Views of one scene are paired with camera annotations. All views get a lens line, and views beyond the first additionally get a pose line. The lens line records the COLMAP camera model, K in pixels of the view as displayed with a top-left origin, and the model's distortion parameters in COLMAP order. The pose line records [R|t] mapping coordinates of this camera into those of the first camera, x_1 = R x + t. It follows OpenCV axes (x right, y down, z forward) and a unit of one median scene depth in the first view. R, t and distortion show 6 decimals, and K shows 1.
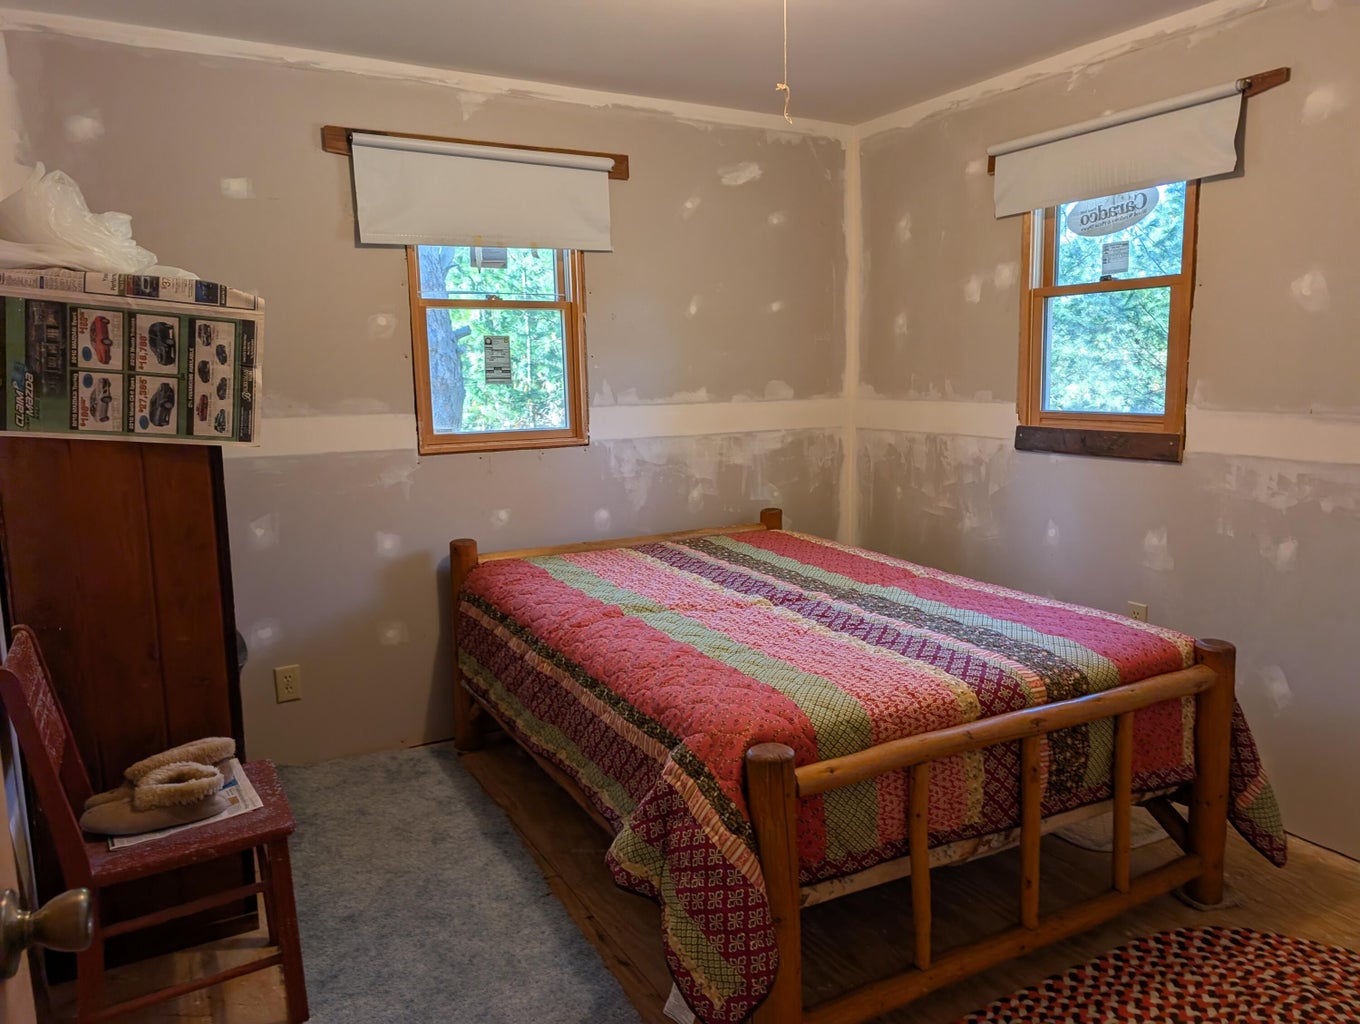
lens RADIAL K [[973.2, 0, 680.0], [0, 973.2, 512.0], [0, 0, 1]] dist [0.019796, -0.020849]
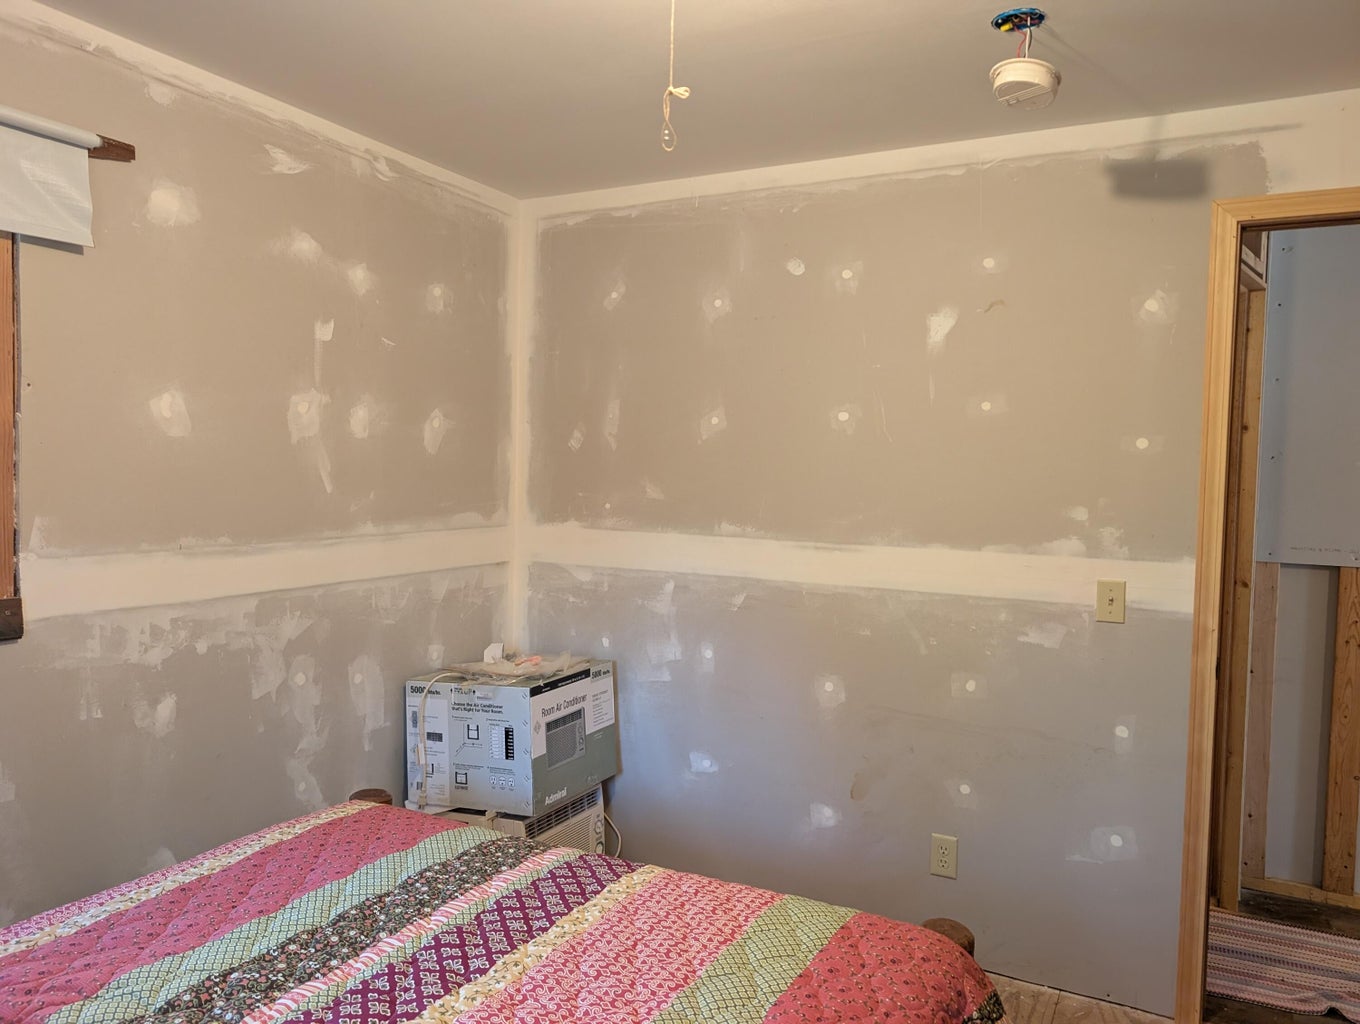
lens RADIAL K [[973.2, 0, 680.0], [0, 973.2, 512.0], [0, 0, 1]] dist [0.019796, -0.020849]
pose [[-0.547880, -0.031422, 0.835967, -0.335110], [0.114187, 0.987133, 0.111940, -0.176108], [-0.828727, 0.156786, -0.537242, 1.060021]]
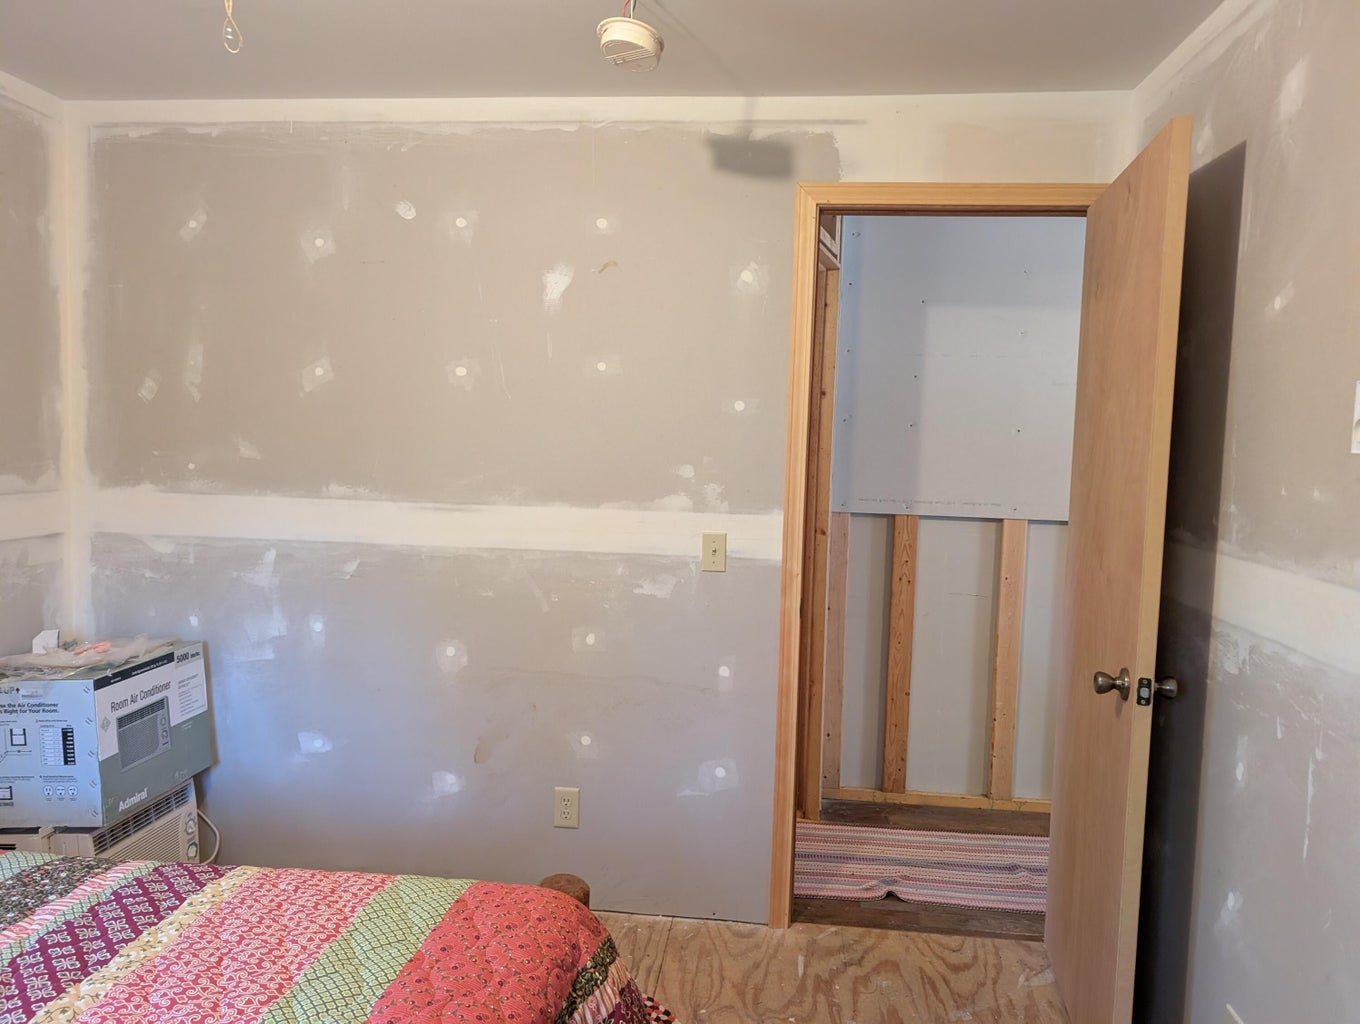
lens RADIAL K [[973.2, 0, 680.0], [0, 973.2, 512.0], [0, 0, 1]] dist [0.019796, -0.020849]
pose [[-0.816437, -0.049487, 0.575310, -0.327061], [0.073403, 0.979344, 0.188409, -0.171639], [-0.572750, 0.196053, -0.795940, 1.037643]]
